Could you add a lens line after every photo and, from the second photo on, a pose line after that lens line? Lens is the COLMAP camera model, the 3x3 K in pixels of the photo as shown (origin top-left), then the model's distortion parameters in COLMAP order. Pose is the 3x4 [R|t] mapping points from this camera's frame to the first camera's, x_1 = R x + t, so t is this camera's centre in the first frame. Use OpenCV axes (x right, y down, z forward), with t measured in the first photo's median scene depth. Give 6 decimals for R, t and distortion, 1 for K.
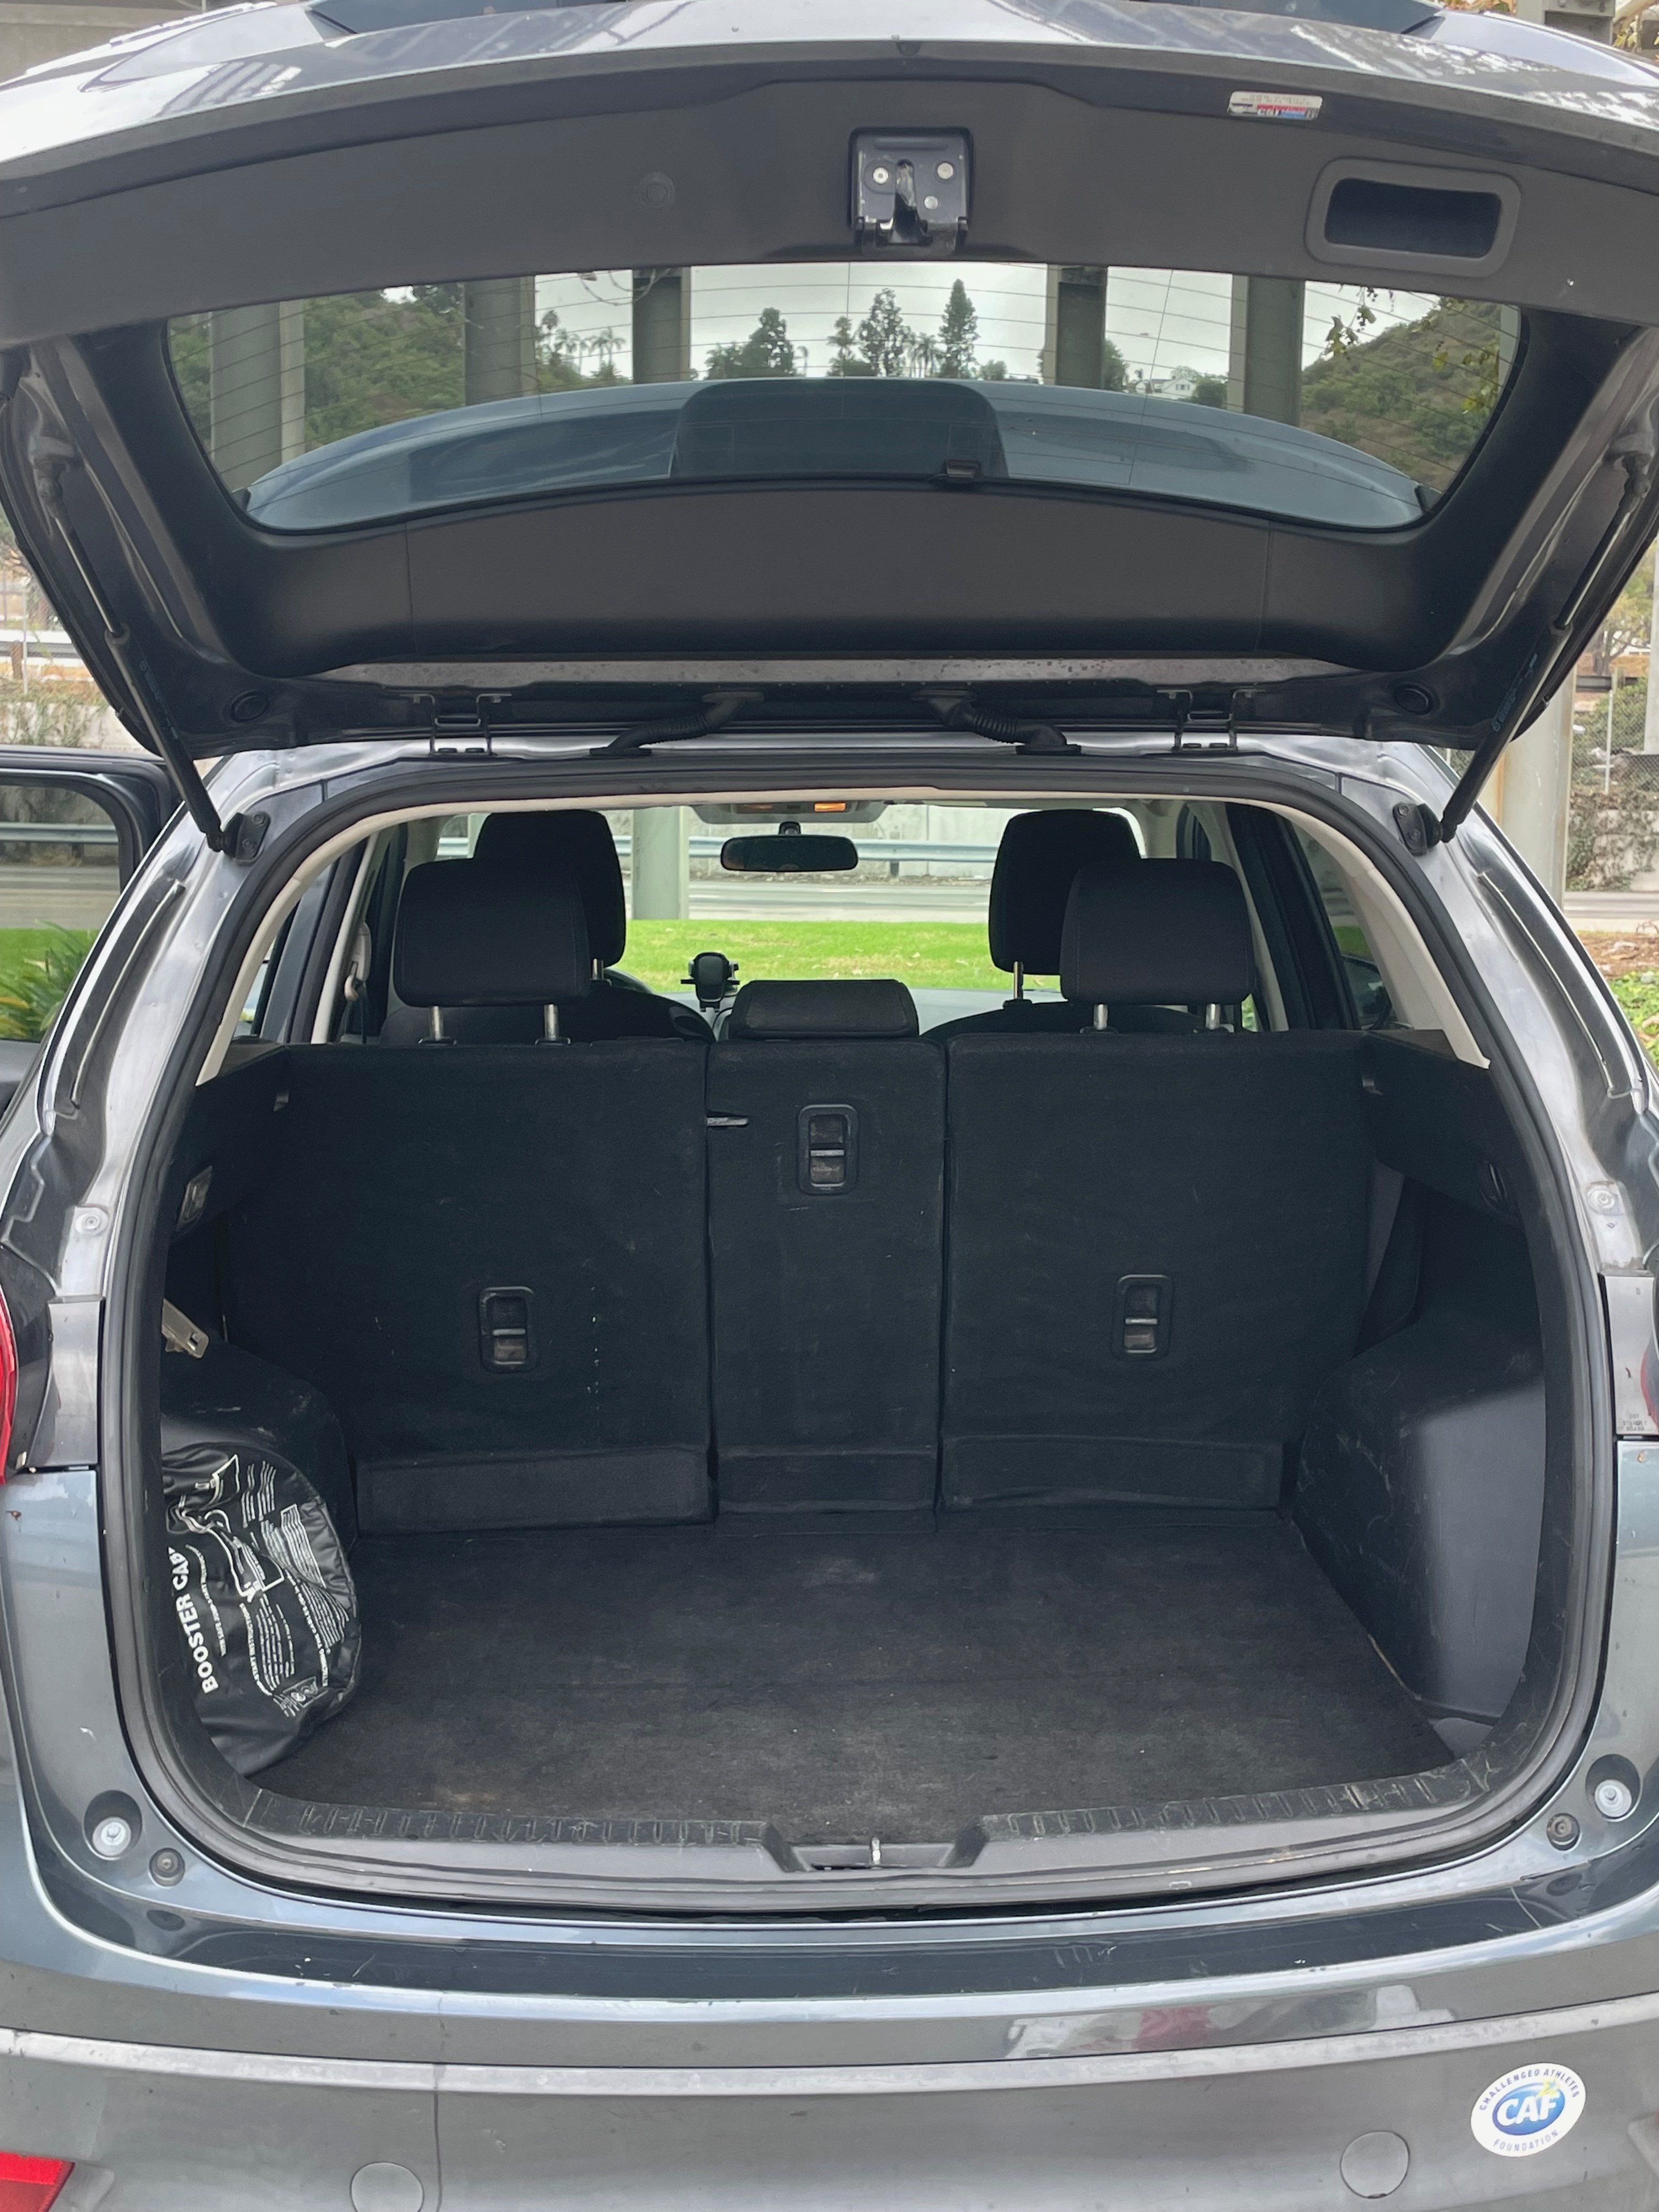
lens RADIAL K [[2624.0, 0, 843.3], [0, 2624.0, 1112.9], [0, 0, 1]] dist [0.032011, 0.000000]
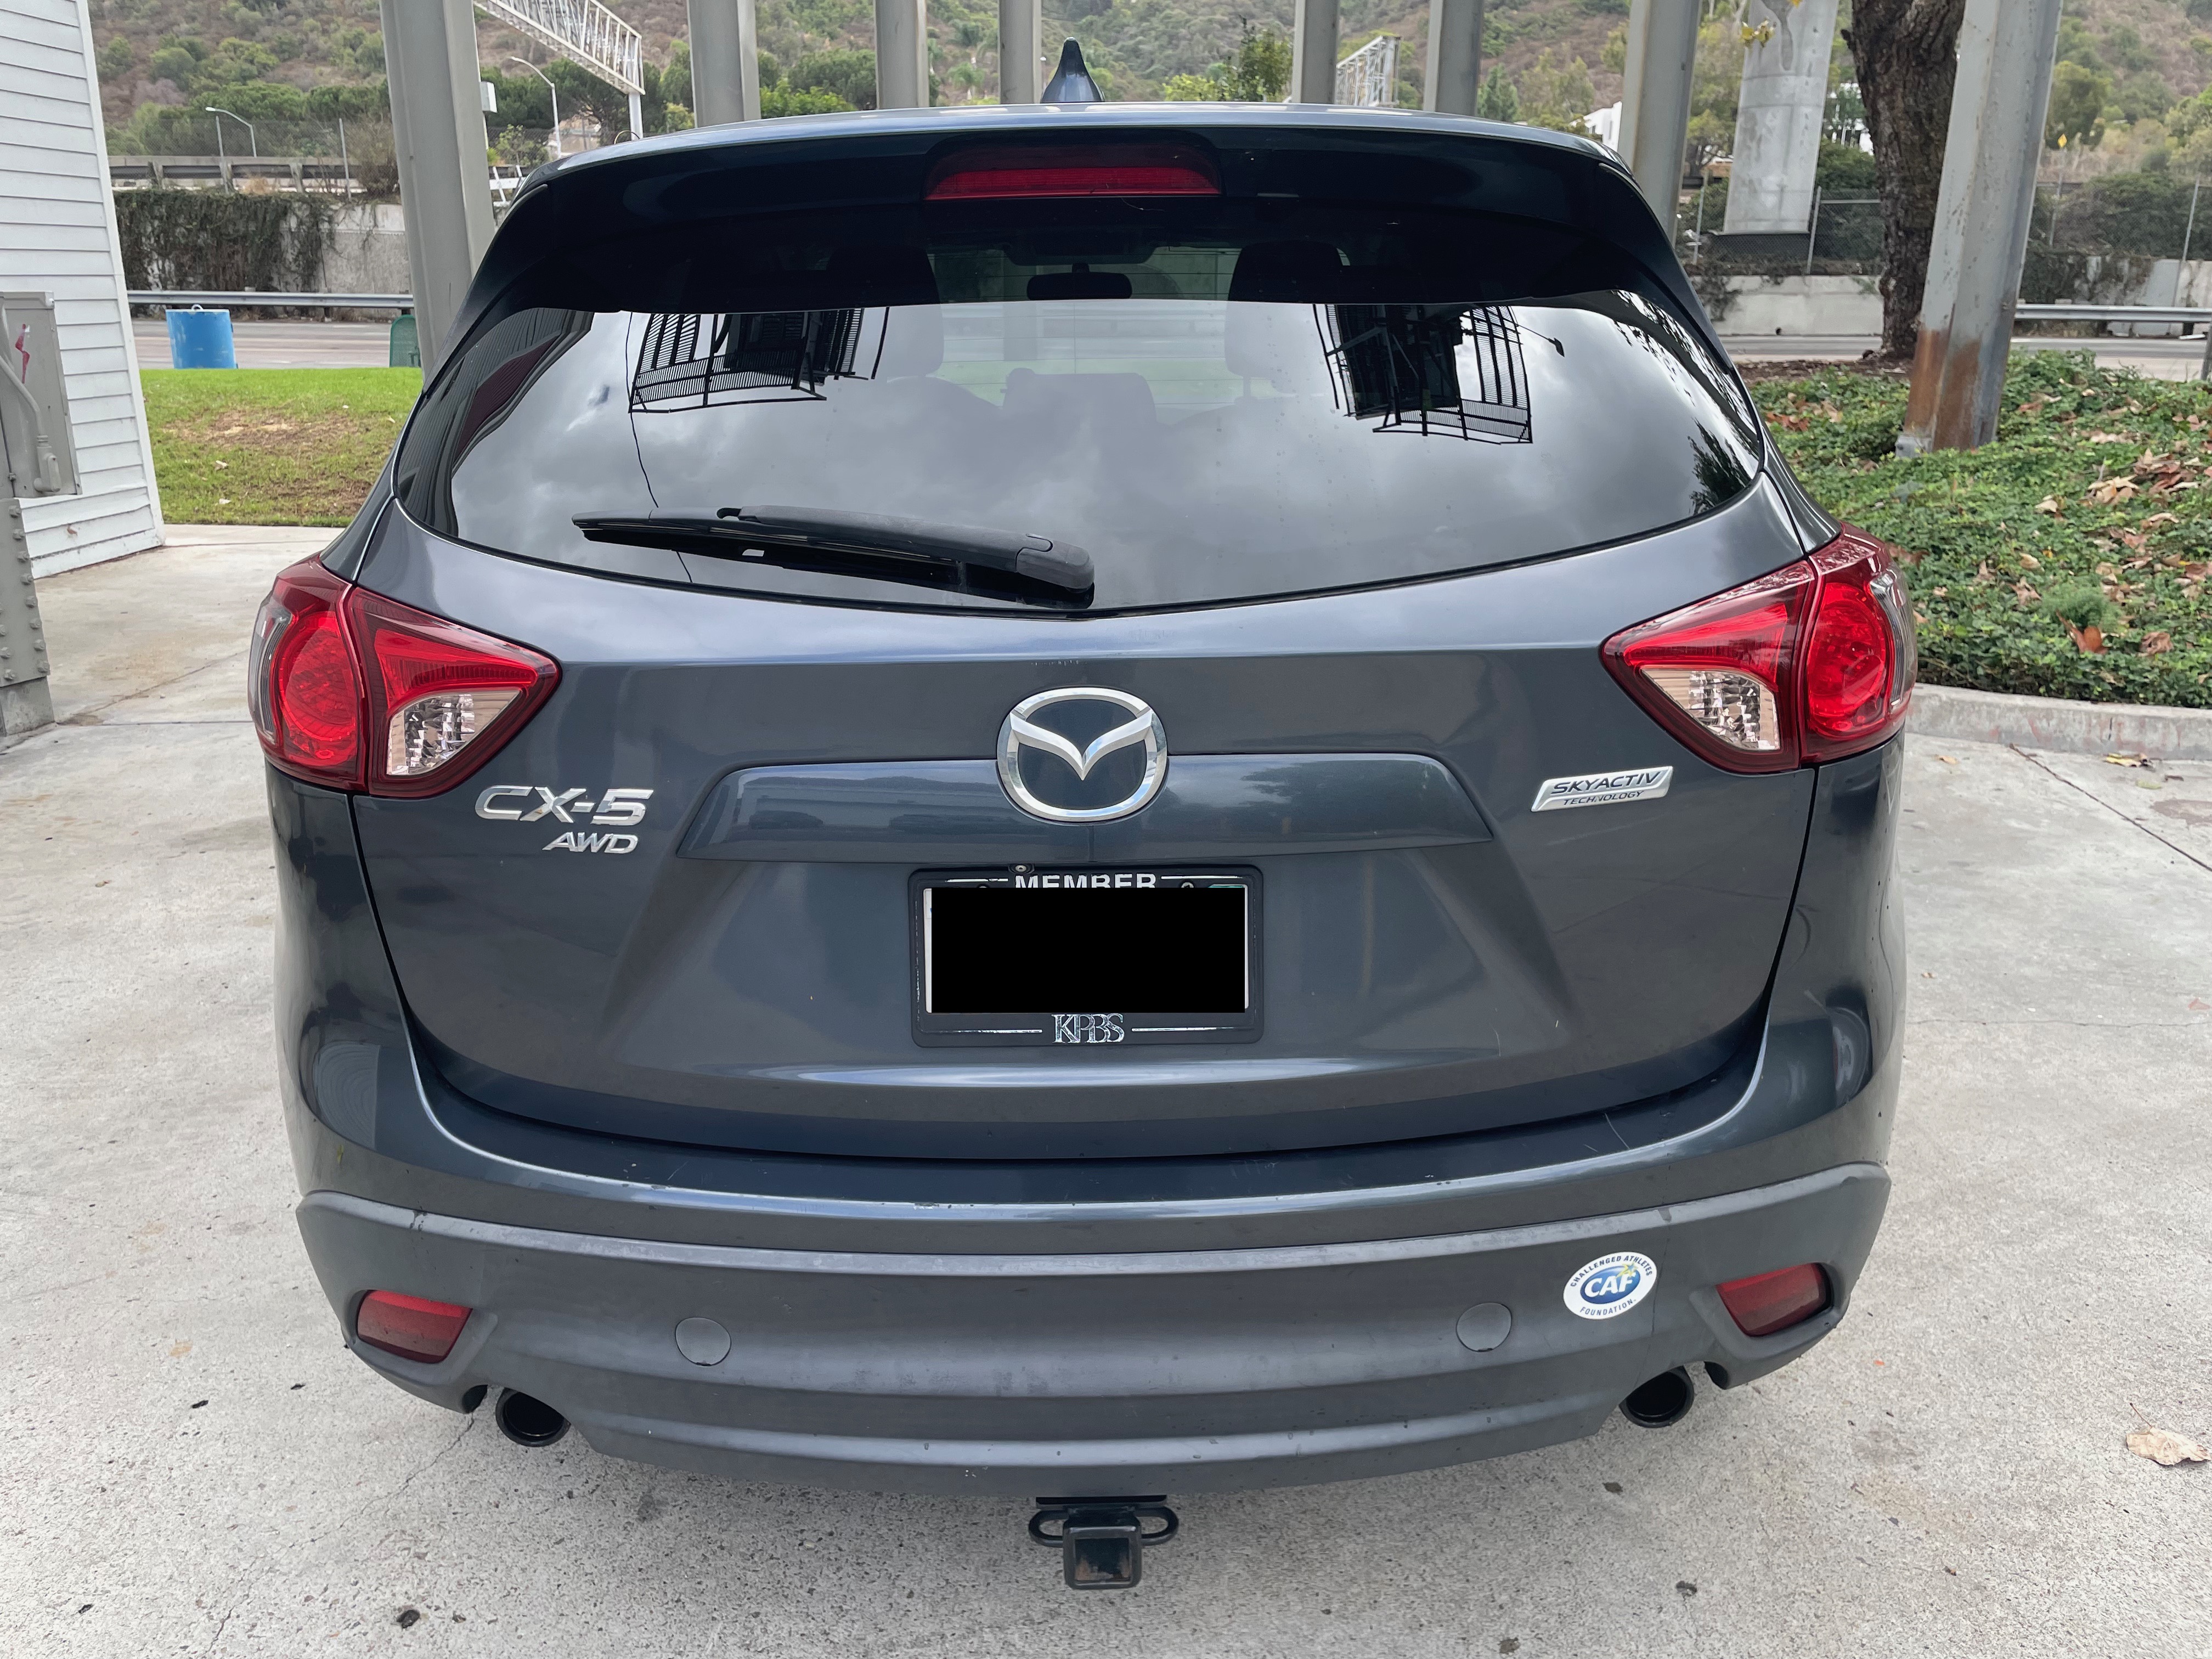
lens RADIAL K [[1692.5, 0, 1109.9], [0, 1692.5, 832.8], [0, 0, 1]] dist [0.062031, -0.094942]
pose [[0.999437, 0.002799, -0.033440, 0.049412], [0.003769, 0.980845, 0.194751, 0.009953], [0.033345, -0.194768, 0.980282, 0.243993]]
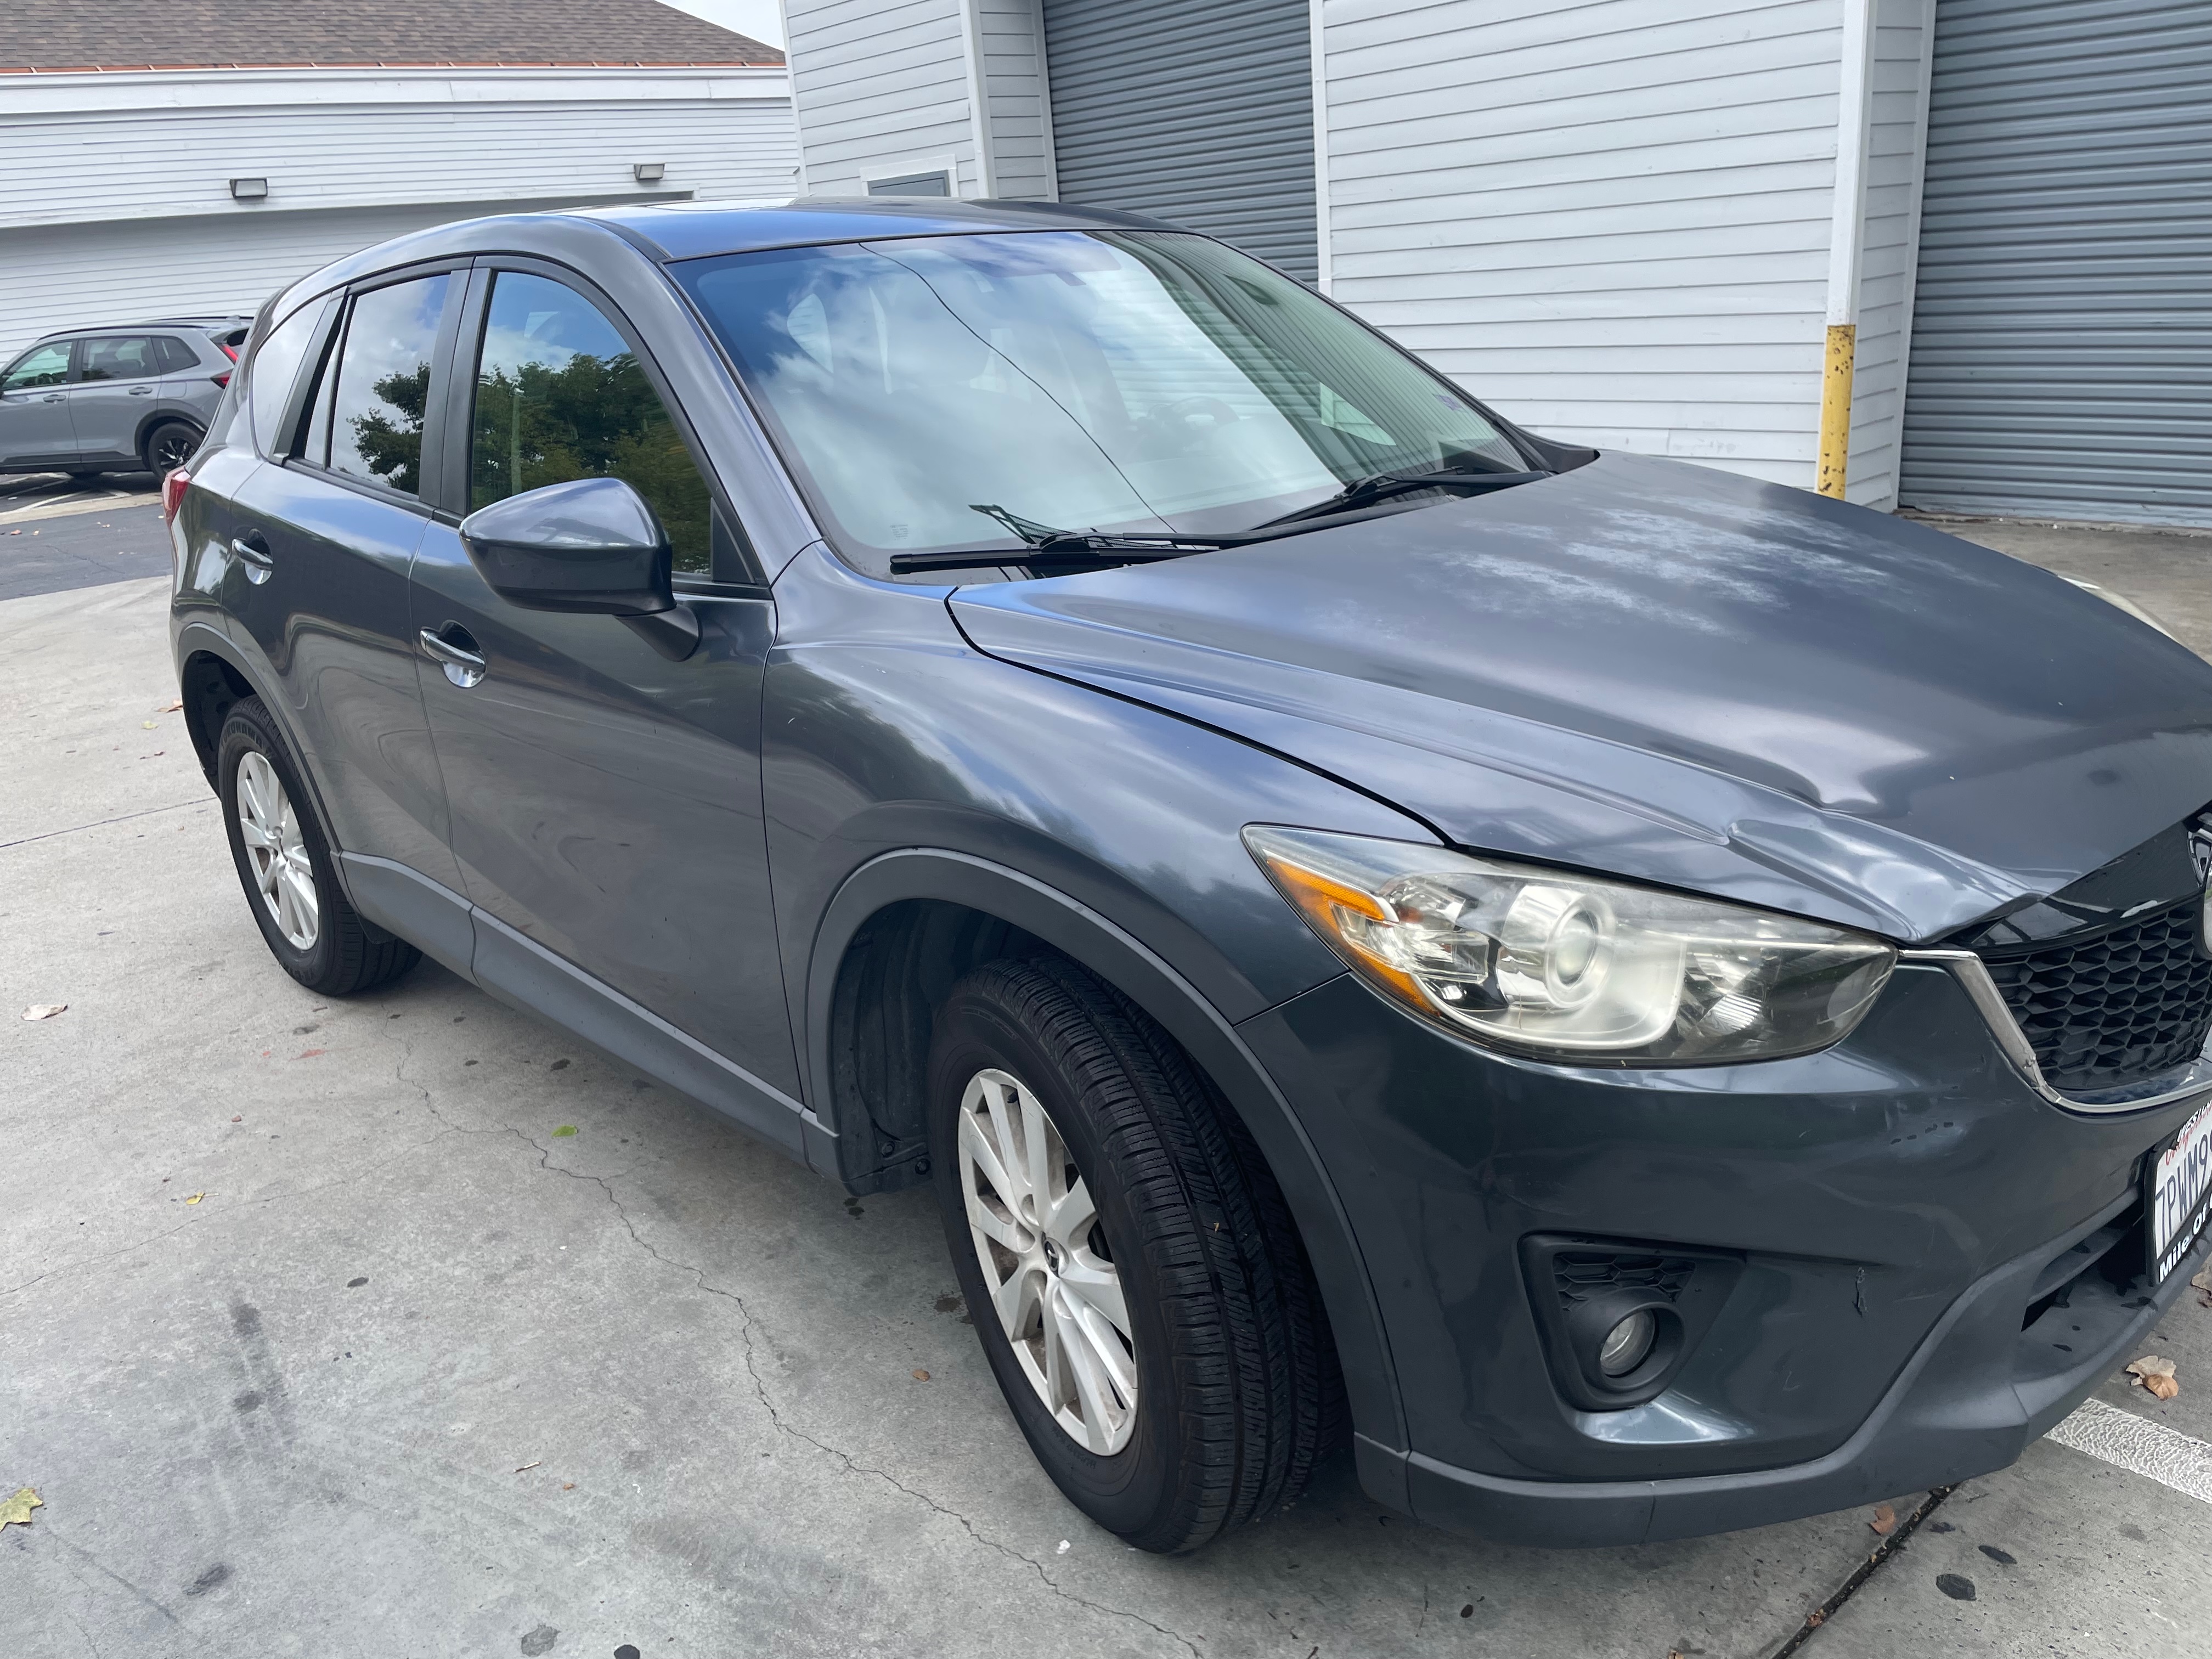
lens RADIAL K [[1692.5, 0, 1115.1], [0, 1692.5, 829.3], [0, 0, 1]] dist [0.062031, -0.094942]
pose [[-0.754266, 0.257629, -0.603913, 0.914606], [-0.002712, 0.918570, 0.395248, -0.393164], [0.656564, 0.299760, -0.692147, 3.475788]]
